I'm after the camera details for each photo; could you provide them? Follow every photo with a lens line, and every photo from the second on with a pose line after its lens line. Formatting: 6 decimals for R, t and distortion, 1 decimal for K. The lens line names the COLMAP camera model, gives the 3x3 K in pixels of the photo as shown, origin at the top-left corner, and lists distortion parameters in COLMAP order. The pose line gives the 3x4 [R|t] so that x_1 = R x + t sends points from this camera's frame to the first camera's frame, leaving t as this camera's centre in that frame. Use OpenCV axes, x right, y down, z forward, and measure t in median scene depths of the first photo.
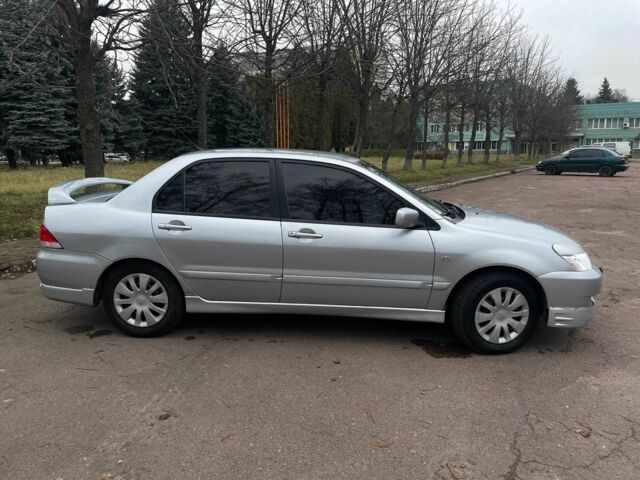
lens RADIAL K [[478.4, 0, 320.0], [0, 478.4, 240.0], [0, 0, 1]] dist [0.092437, -0.113262]
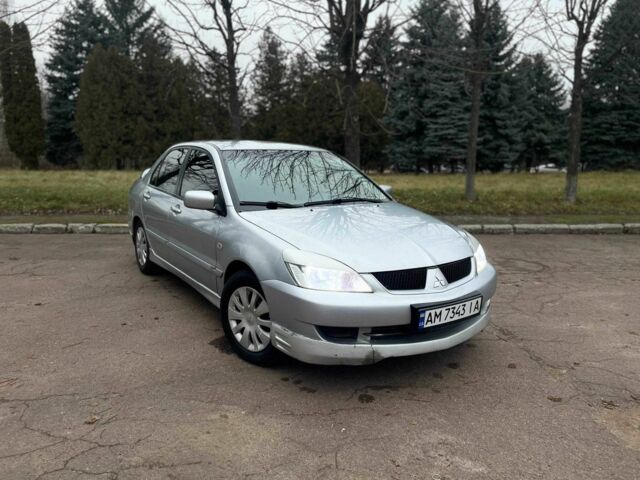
lens RADIAL K [[478.4, 0, 320.0], [0, 478.4, 240.0], [0, 0, 1]] dist [0.092437, -0.113262]
pose [[0.623043, 0.141330, -0.769314, 0.146915], [-0.160248, 0.985742, 0.051310, -0.006993], [0.765597, 0.091313, 0.636807, 0.068703]]
